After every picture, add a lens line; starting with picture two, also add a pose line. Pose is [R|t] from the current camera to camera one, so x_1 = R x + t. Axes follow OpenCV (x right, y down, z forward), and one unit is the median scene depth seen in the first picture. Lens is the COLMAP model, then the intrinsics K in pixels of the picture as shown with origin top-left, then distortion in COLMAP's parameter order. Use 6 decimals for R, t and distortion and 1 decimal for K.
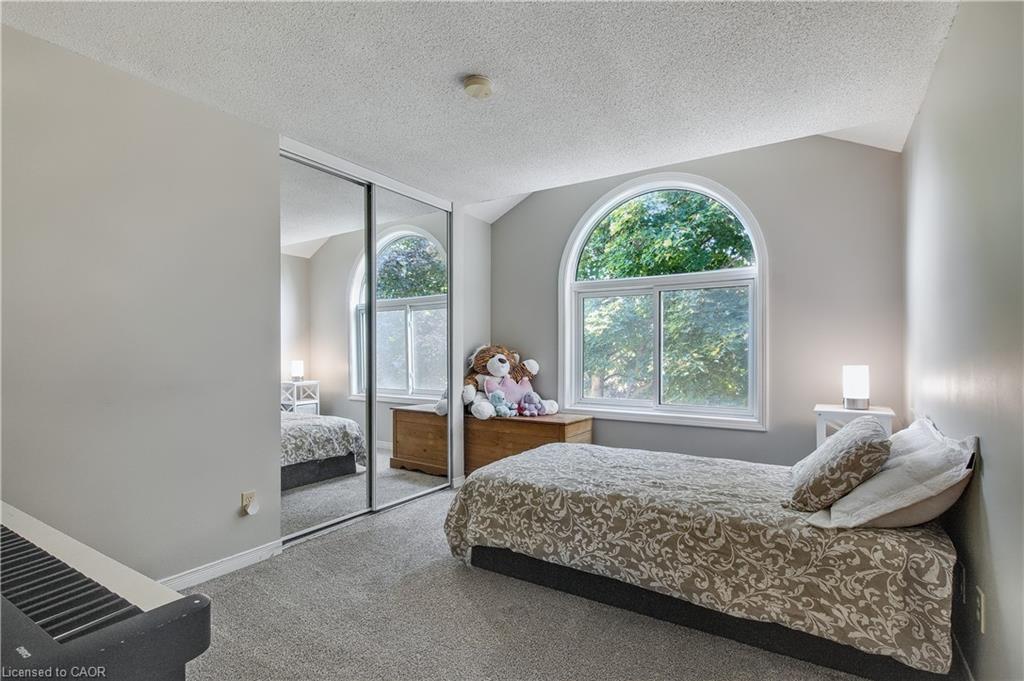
lens RADIAL K [[484.3, 0, 513.3], [0, 484.3, 344.1], [0, 0, 1]] dist [-0.000256, 0.004454]
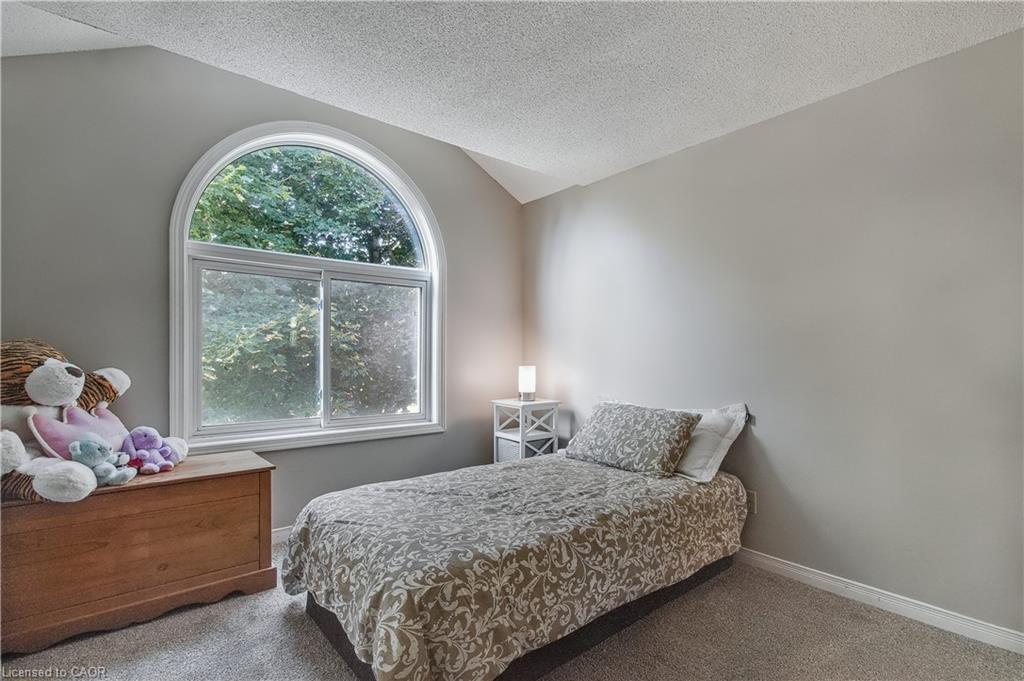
lens RADIAL K [[484.3, 0, 512.2], [0, 484.3, 350.4], [0, 0, 1]] dist [-0.000256, 0.004454]
pose [[0.319609, 0.011319, 0.947482, -0.669418], [-0.018974, 0.999805, -0.005544, 0.015227], [-0.947359, -0.016206, 0.319762, 0.854252]]
